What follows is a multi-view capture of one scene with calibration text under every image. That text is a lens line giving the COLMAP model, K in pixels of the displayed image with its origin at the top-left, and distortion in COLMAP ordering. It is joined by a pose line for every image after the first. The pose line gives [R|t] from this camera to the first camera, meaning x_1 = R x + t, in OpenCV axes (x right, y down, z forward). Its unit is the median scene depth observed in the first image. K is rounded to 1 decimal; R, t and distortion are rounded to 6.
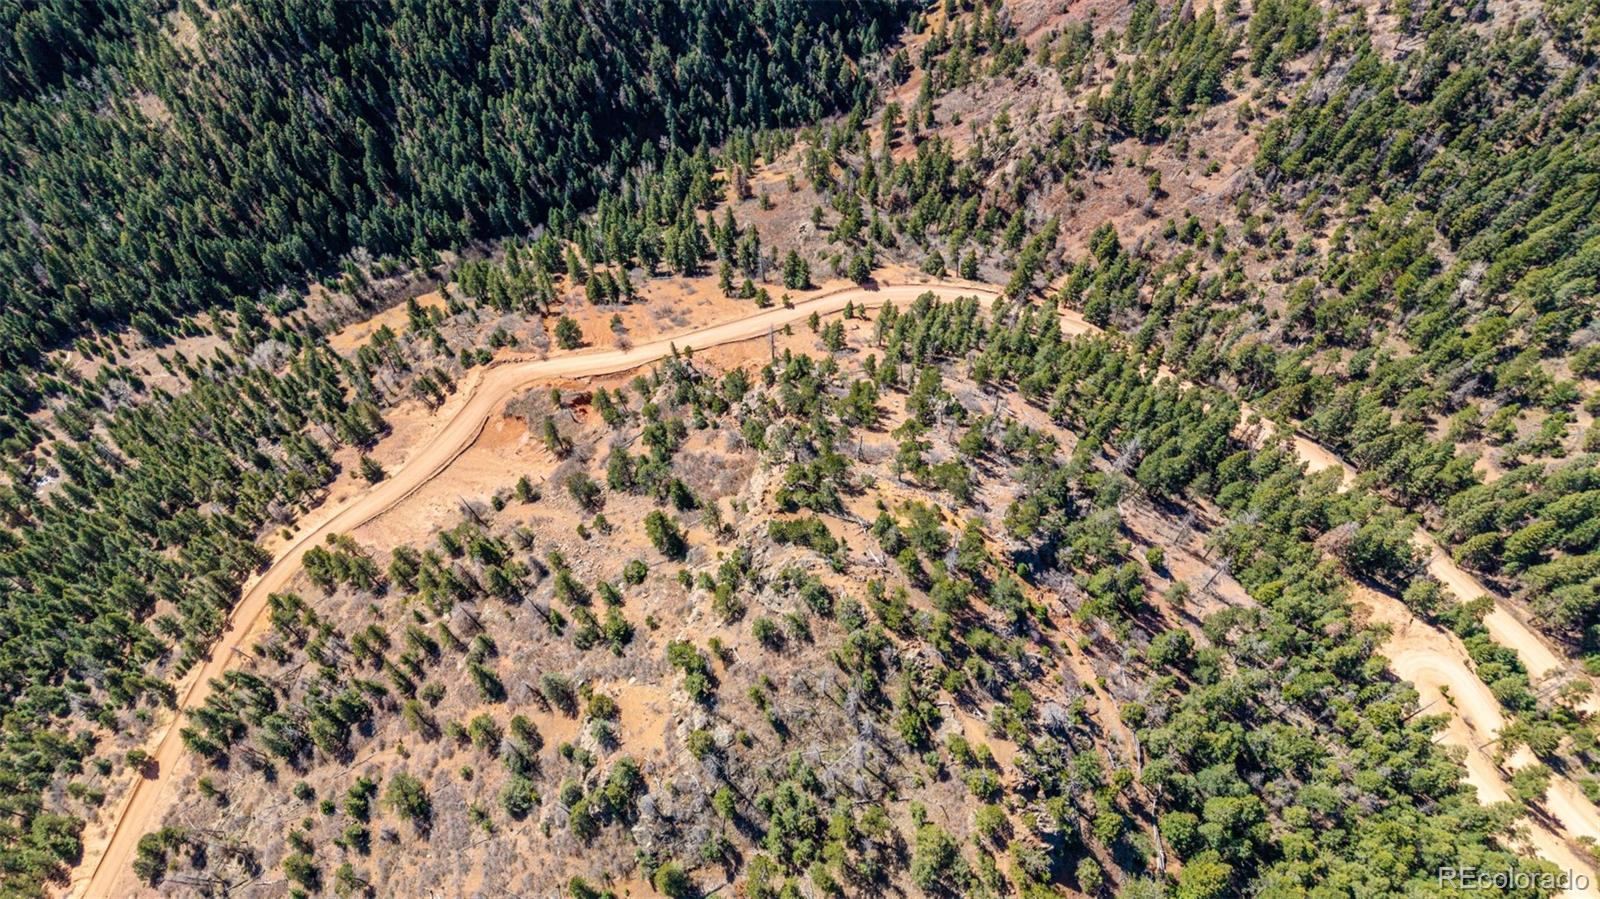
lens RADIAL K [[1070.9, 0, 798.7], [0, 1070.9, 449.4], [0, 0, 1]] dist [0.030975, -0.033674]
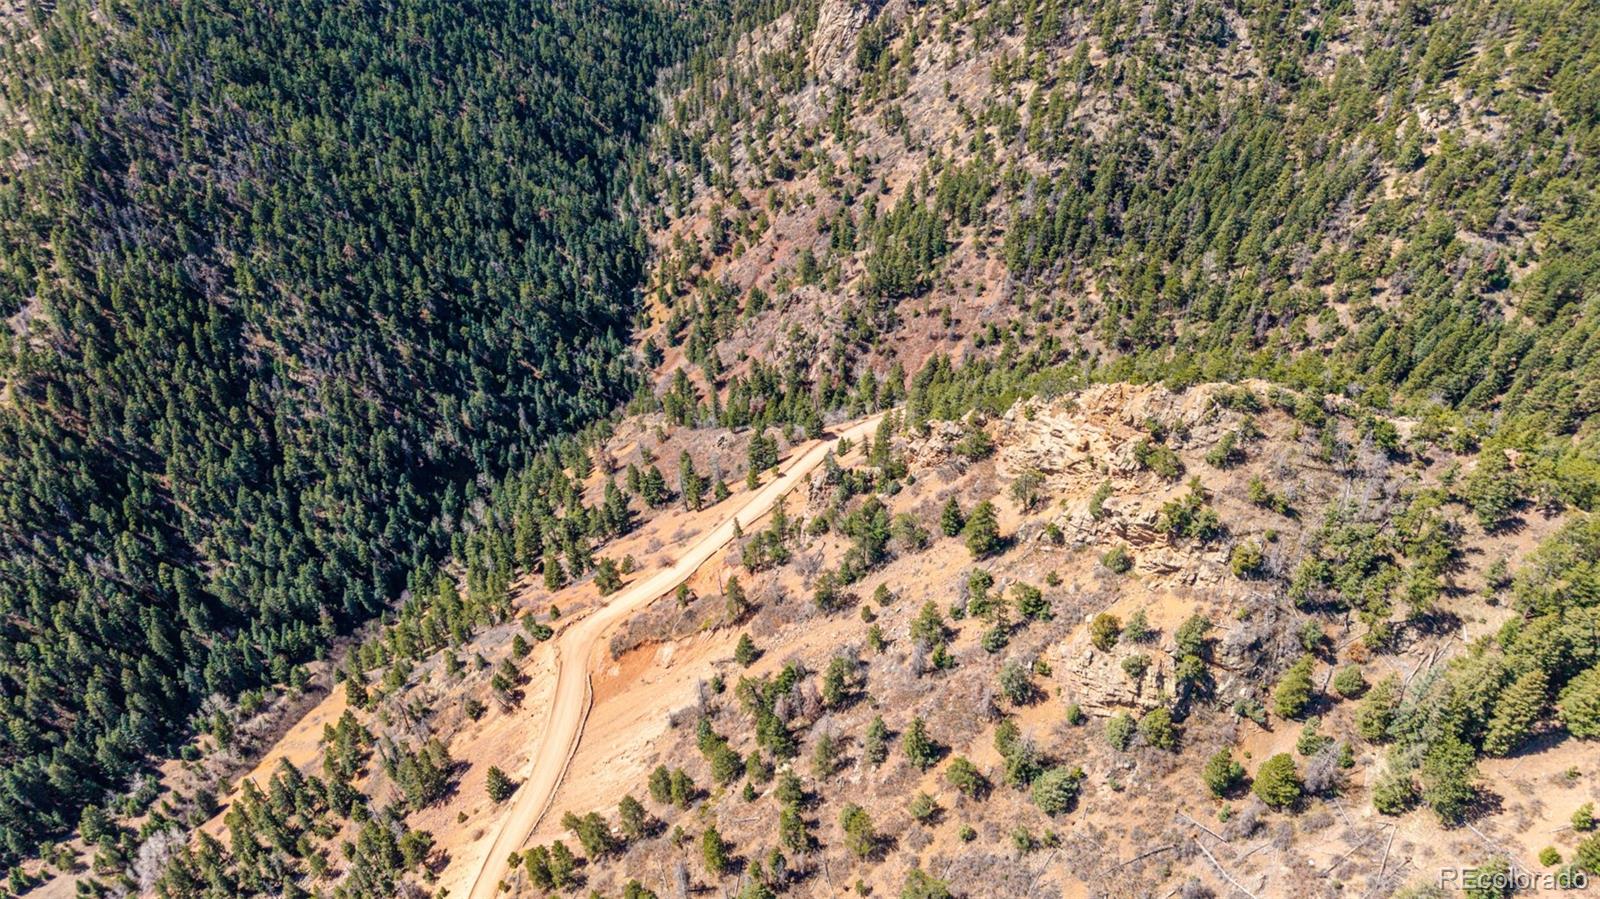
lens RADIAL K [[1064.9, 0, 800.0], [0, 1064.9, 449.5], [0, 0, 1]] dist [0.041066, -0.050071]
pose [[0.826926, -0.345219, 0.443866, -0.369550], [0.483807, 0.839084, -0.248734, 0.094403], [-0.286573, 0.420430, 0.860880, 0.058812]]
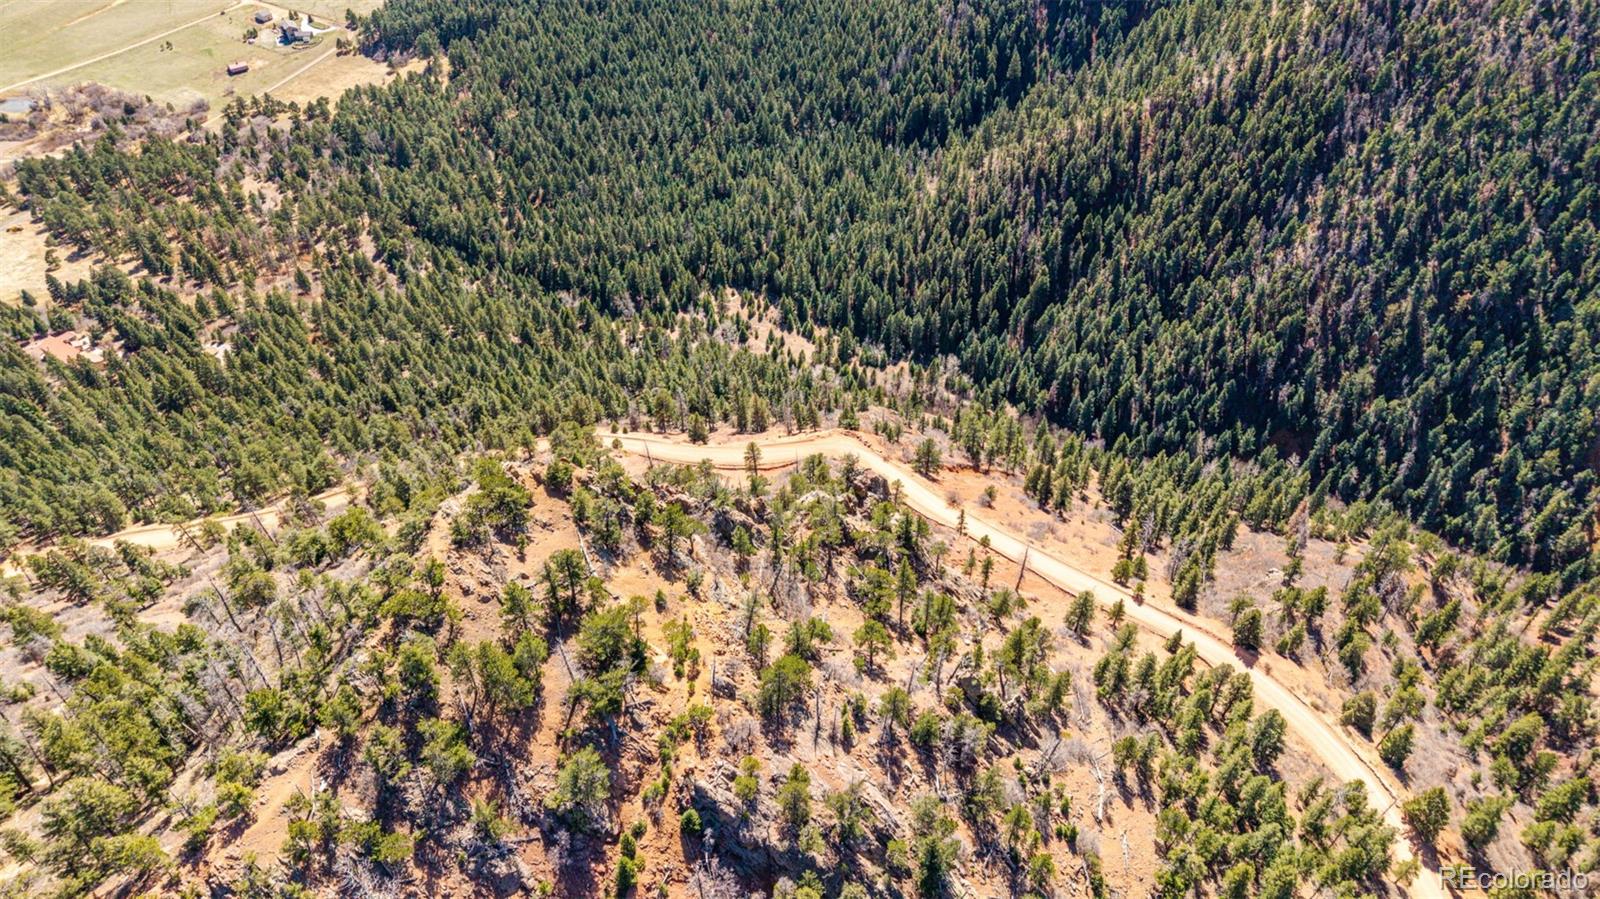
lens RADIAL K [[1066.7, 0, 800.0], [0, 1066.7, 449.5], [0, 0, 1]] dist [0.059224, -0.091438]
pose [[0.529481, 0.551289, -0.644771, 0.243158], [-0.708939, 0.704969, 0.020584, -0.045322], [0.465891, 0.446205, 0.764098, 0.212198]]
